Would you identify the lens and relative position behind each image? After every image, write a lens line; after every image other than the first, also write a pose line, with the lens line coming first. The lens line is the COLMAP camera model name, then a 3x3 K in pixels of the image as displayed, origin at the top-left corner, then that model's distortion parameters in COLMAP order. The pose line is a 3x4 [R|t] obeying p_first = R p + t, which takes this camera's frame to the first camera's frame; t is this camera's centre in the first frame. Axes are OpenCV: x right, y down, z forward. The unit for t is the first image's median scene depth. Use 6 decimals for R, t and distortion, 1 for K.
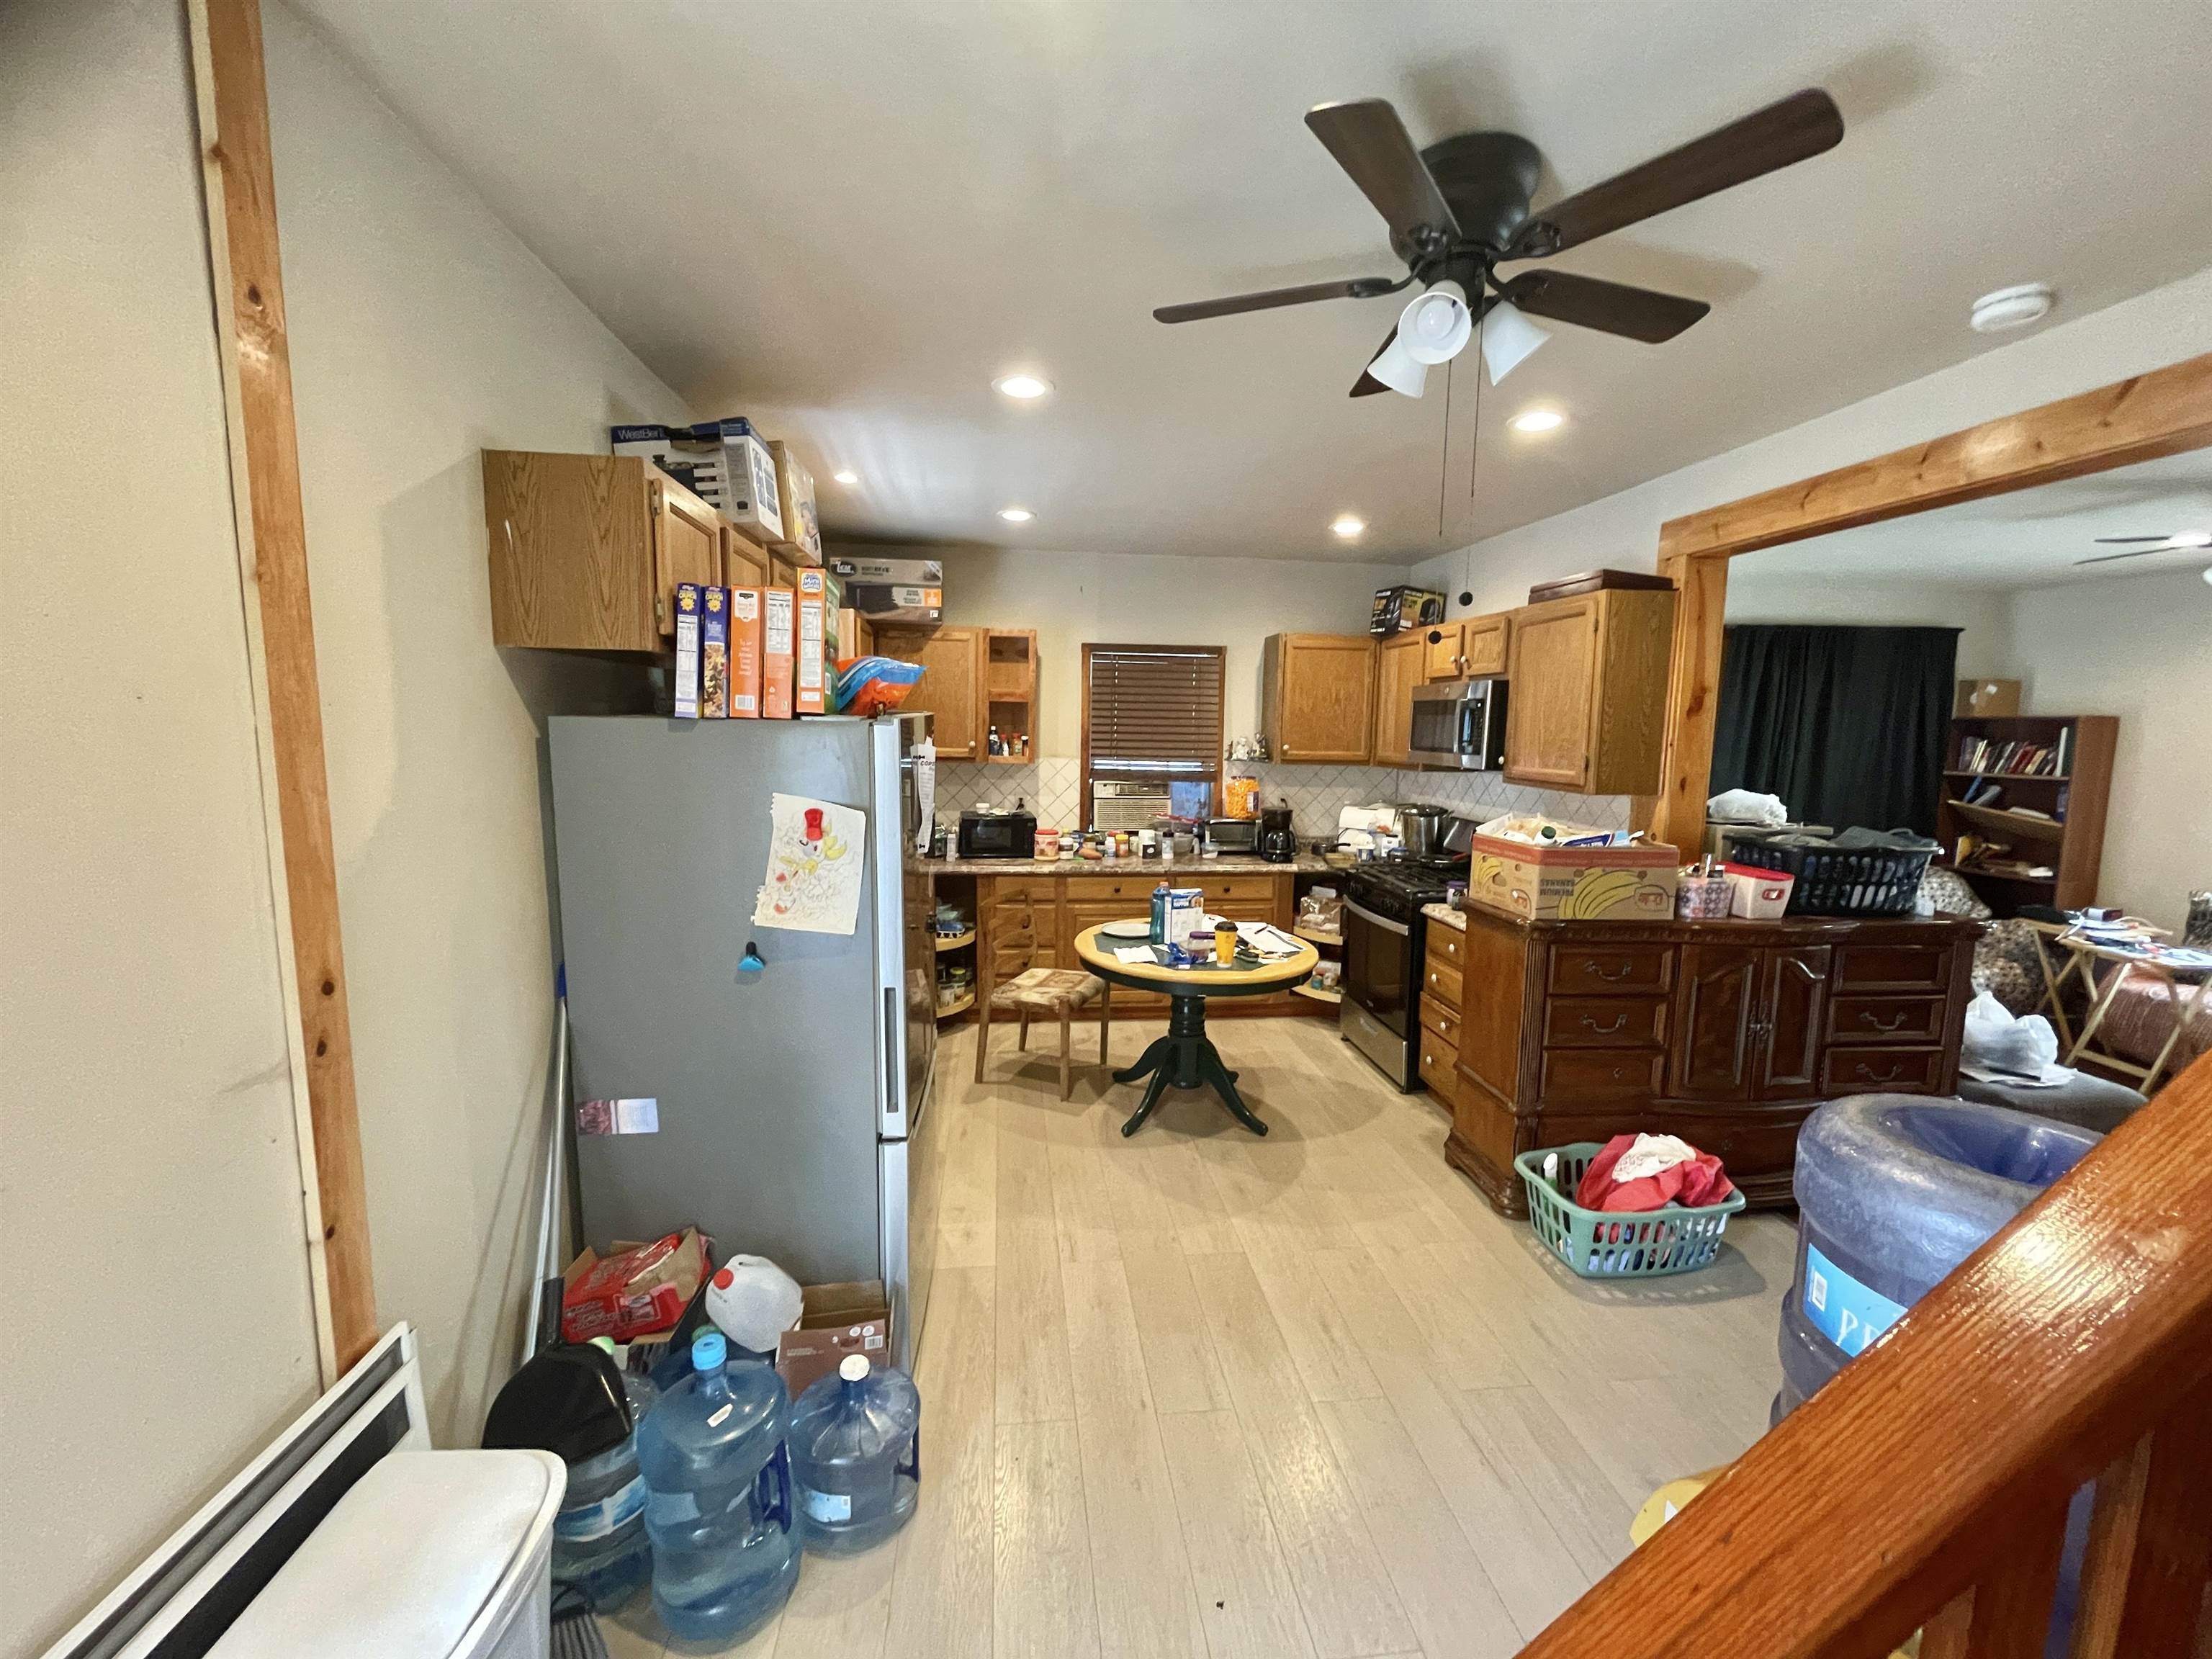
lens RADIAL K [[904.6, 0, 1100.8], [0, 904.6, 834.9], [0, 0, 1]] dist [-0.001861, -0.001320]
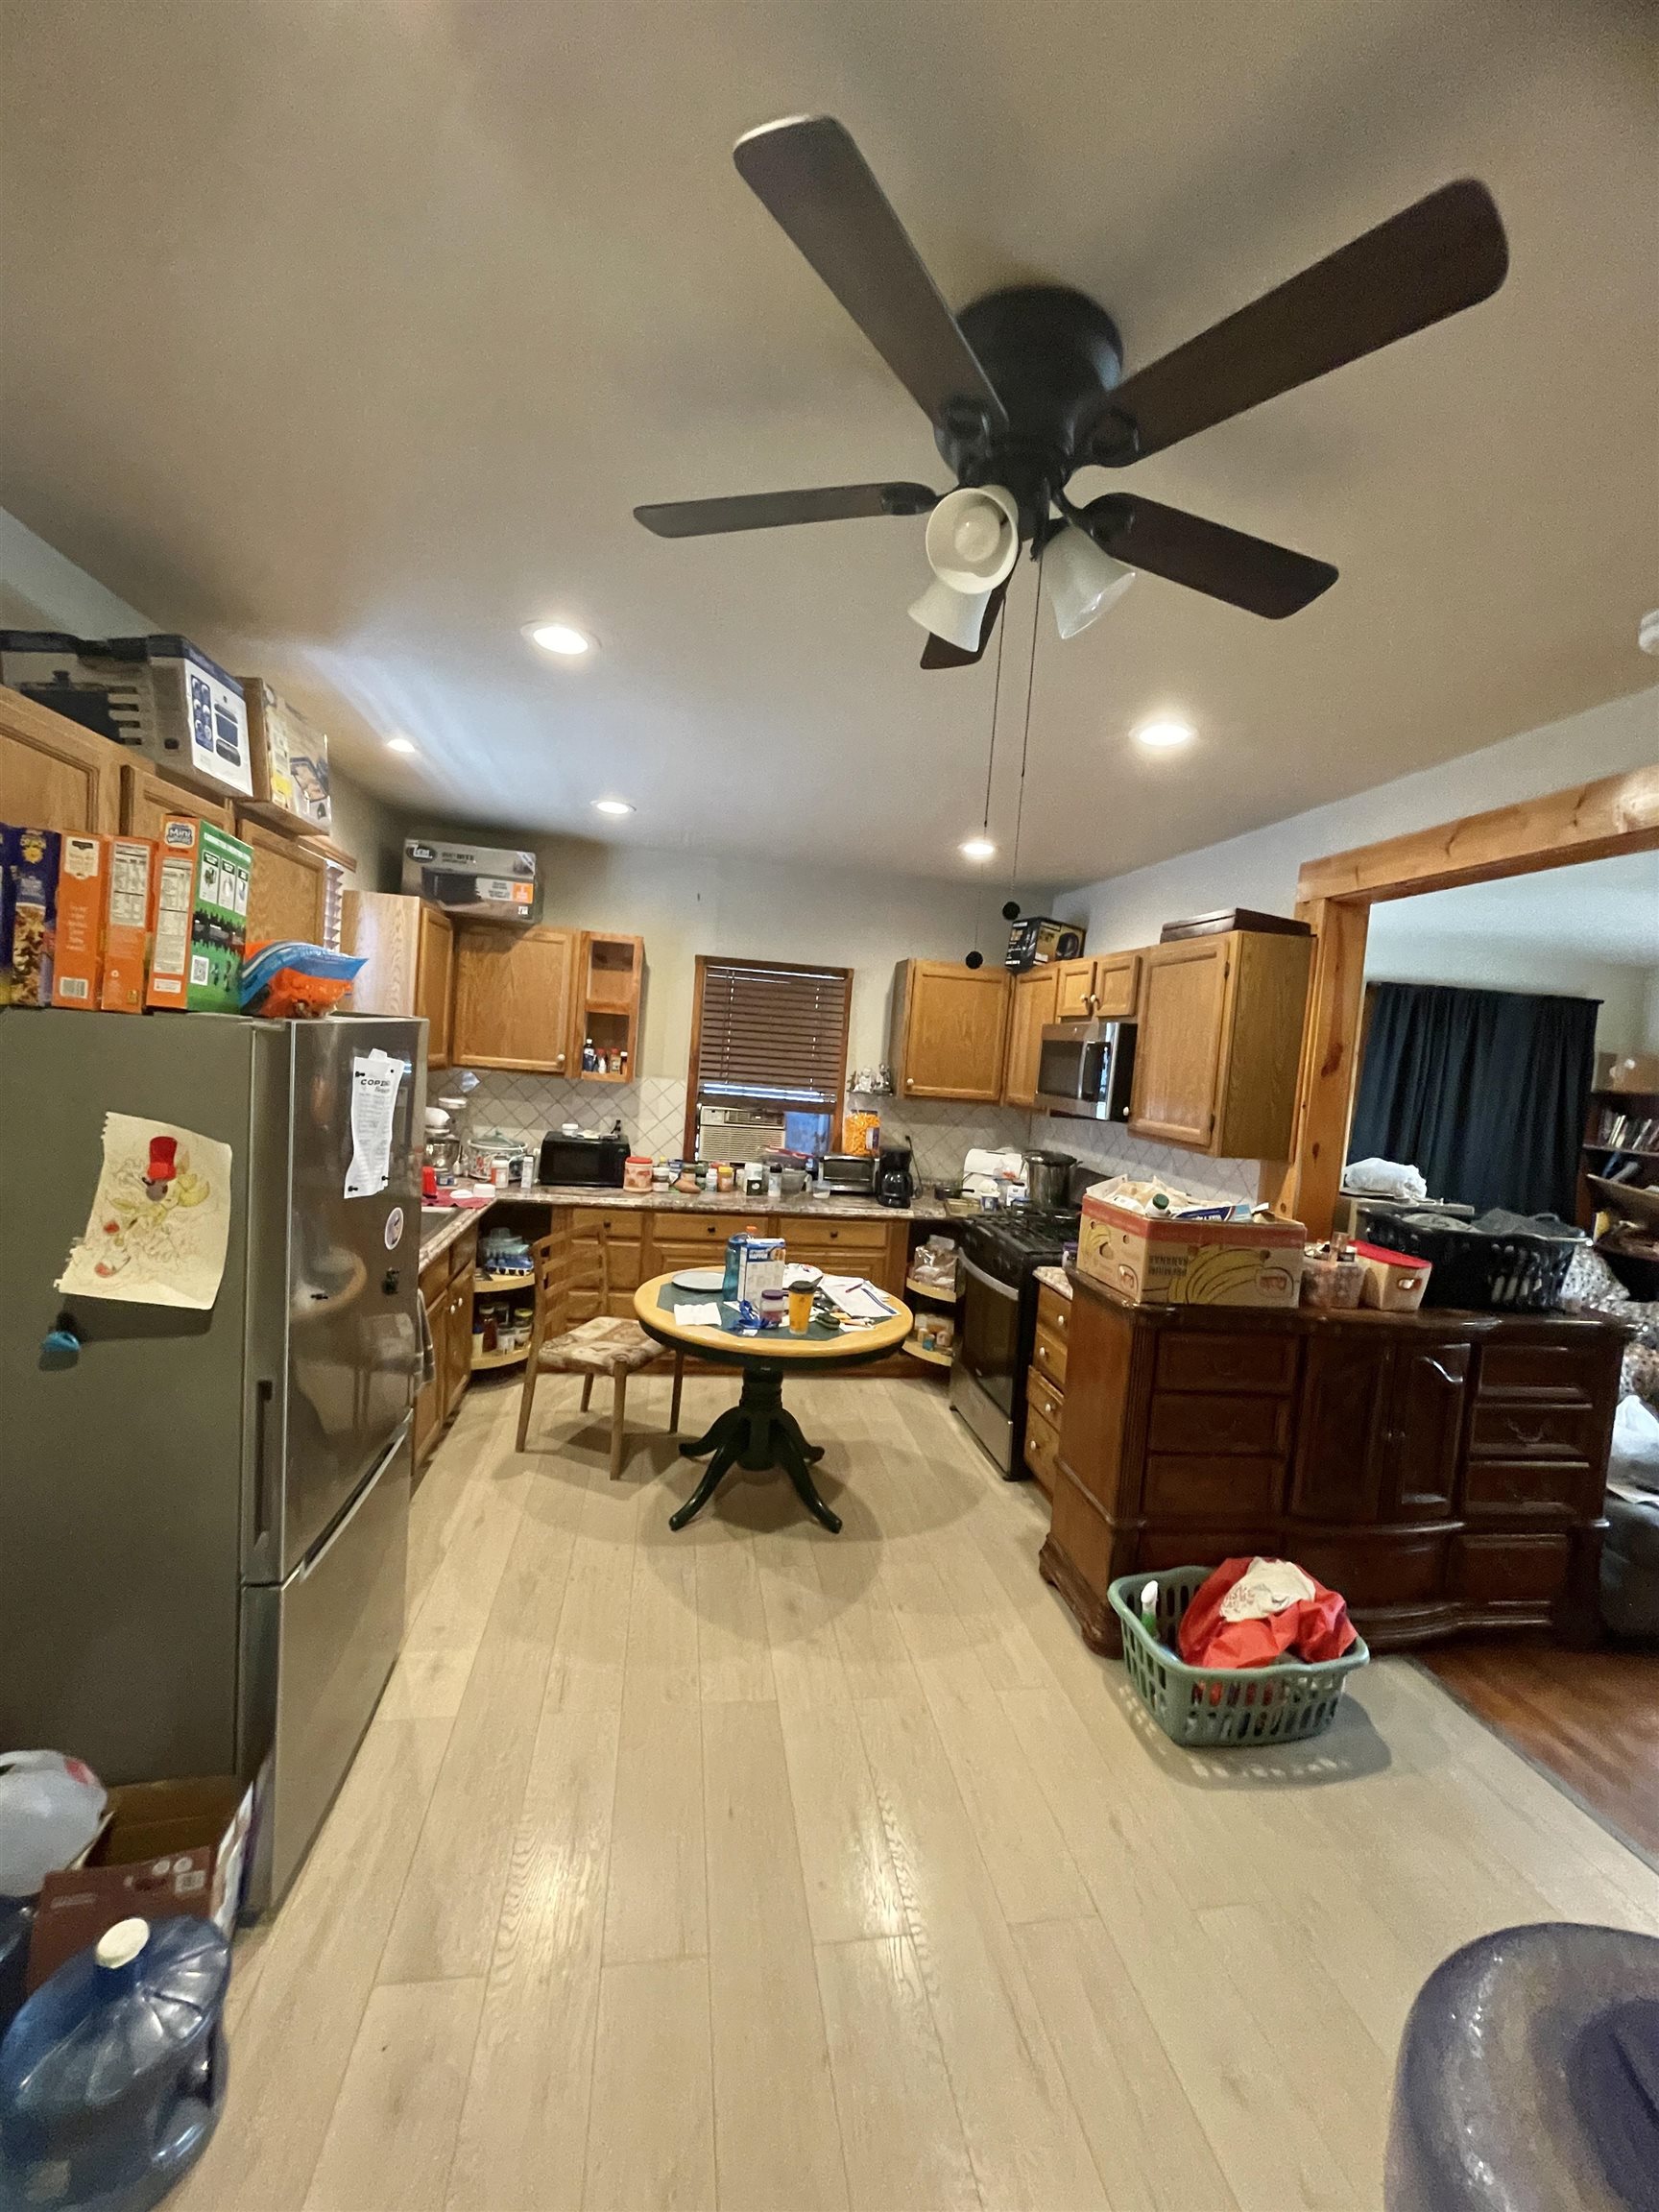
lens RADIAL K [[904.6, 0, 831.7], [0, 904.6, 1106.3], [0, 0, 1]] dist [-0.001861, -0.001320]
pose [[0.996479, 0.057083, 0.061409, 0.107754], [-0.053700, 0.997019, -0.055399, -0.024819], [-0.064388, 0.051906, 0.996574, 0.134598]]
